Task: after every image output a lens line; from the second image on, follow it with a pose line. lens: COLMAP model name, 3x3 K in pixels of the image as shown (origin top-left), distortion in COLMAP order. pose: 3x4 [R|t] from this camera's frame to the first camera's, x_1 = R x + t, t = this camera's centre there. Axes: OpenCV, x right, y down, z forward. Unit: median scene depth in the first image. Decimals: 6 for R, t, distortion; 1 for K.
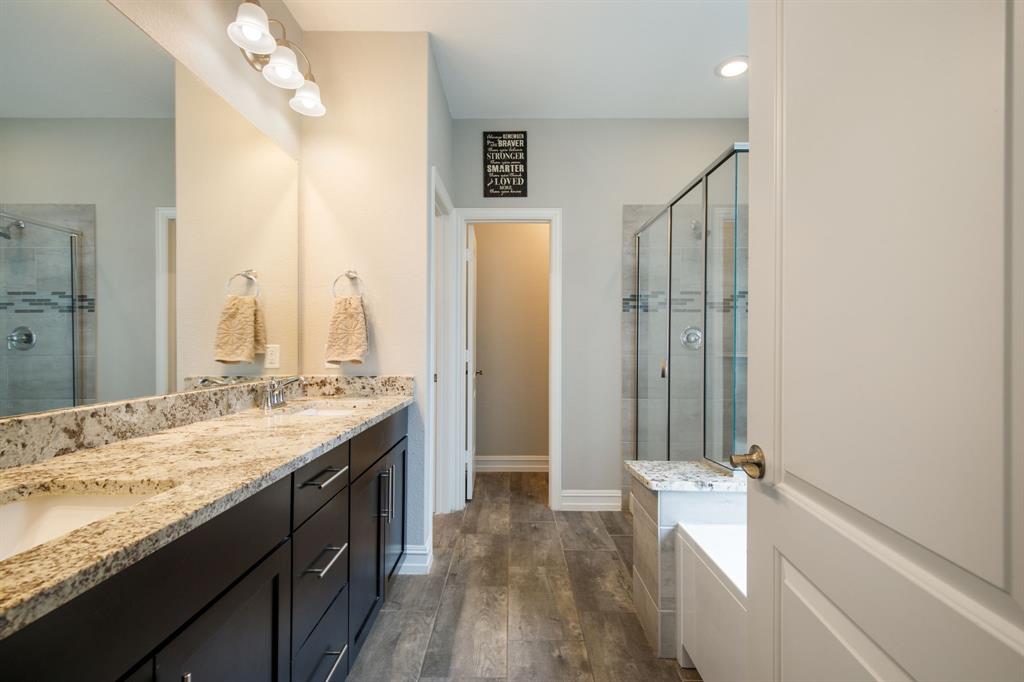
lens RADIAL K [[464.4, 0, 512.0], [0, 464.4, 341.0], [0, 0, 1]] dist [0.008475, -0.000947]
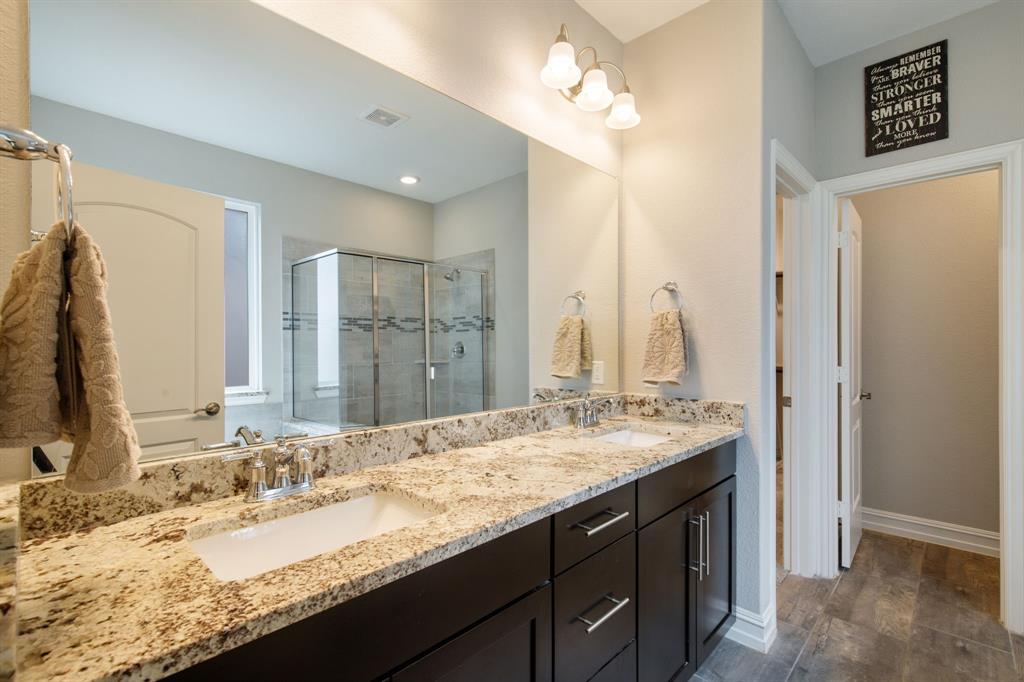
lens RADIAL K [[464.4, 0, 512.0], [0, 464.4, 341.0], [0, 0, 1]] dist [0.008475, -0.000947]
pose [[0.717502, -0.007843, -0.696512, 0.069609], [0.009794, 0.999951, -0.001171, -0.038121], [0.696488, -0.005981, 0.717544, 0.126391]]
